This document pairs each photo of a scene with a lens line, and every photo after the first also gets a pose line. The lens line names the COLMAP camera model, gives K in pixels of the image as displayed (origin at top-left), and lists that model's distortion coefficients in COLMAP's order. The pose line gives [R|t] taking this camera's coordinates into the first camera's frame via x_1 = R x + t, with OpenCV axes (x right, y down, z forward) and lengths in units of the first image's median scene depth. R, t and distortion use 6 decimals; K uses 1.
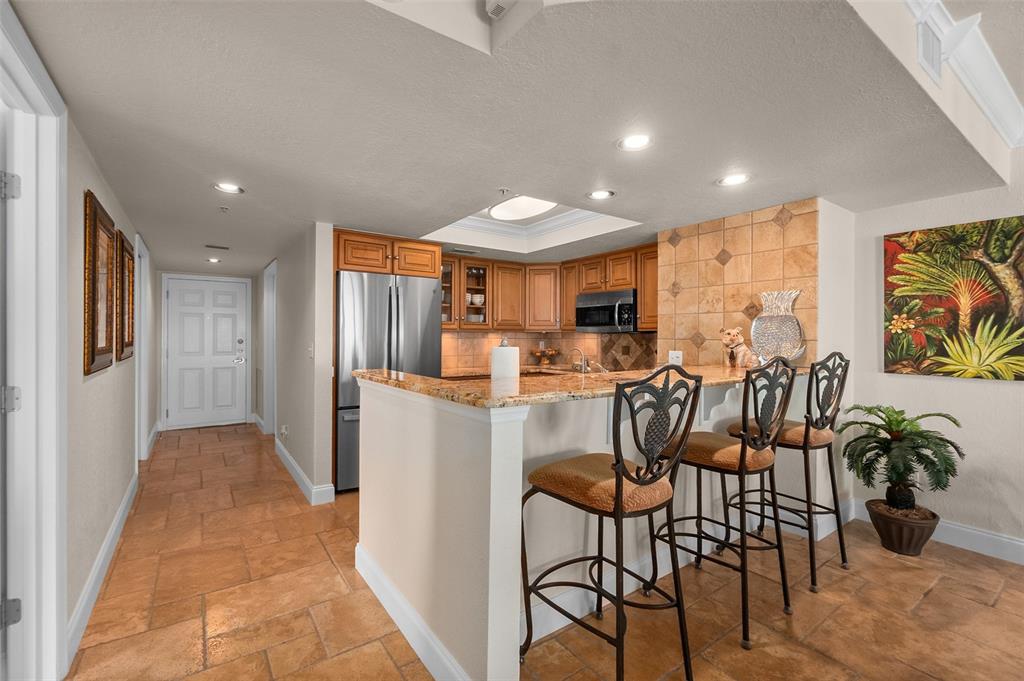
lens RADIAL K [[481.3, 0, 529.1], [0, 481.3, 336.8], [0, 0, 1]] dist [-0.001781, 0.000718]
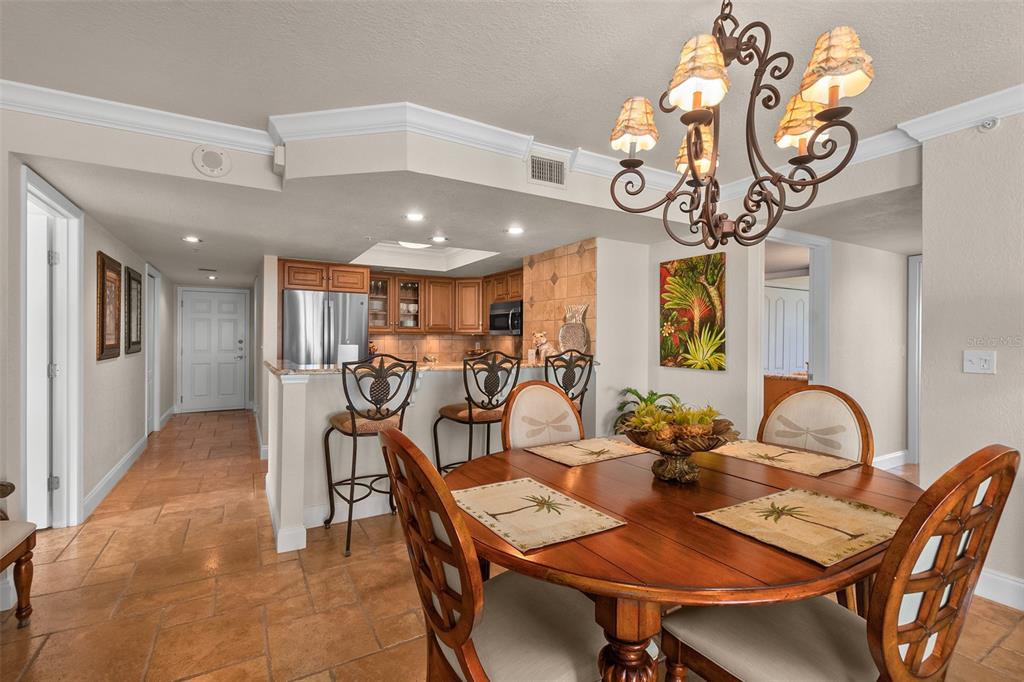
lens RADIAL K [[481.3, 0, 509.1], [0, 481.3, 338.1], [0, 0, 1]] dist [-0.001781, 0.000718]
pose [[0.996266, 0.002472, -0.086299, 0.439283], [-0.002573, 0.999996, -0.001055, -0.000012], [0.086296, 0.001273, 0.996269, -0.369698]]
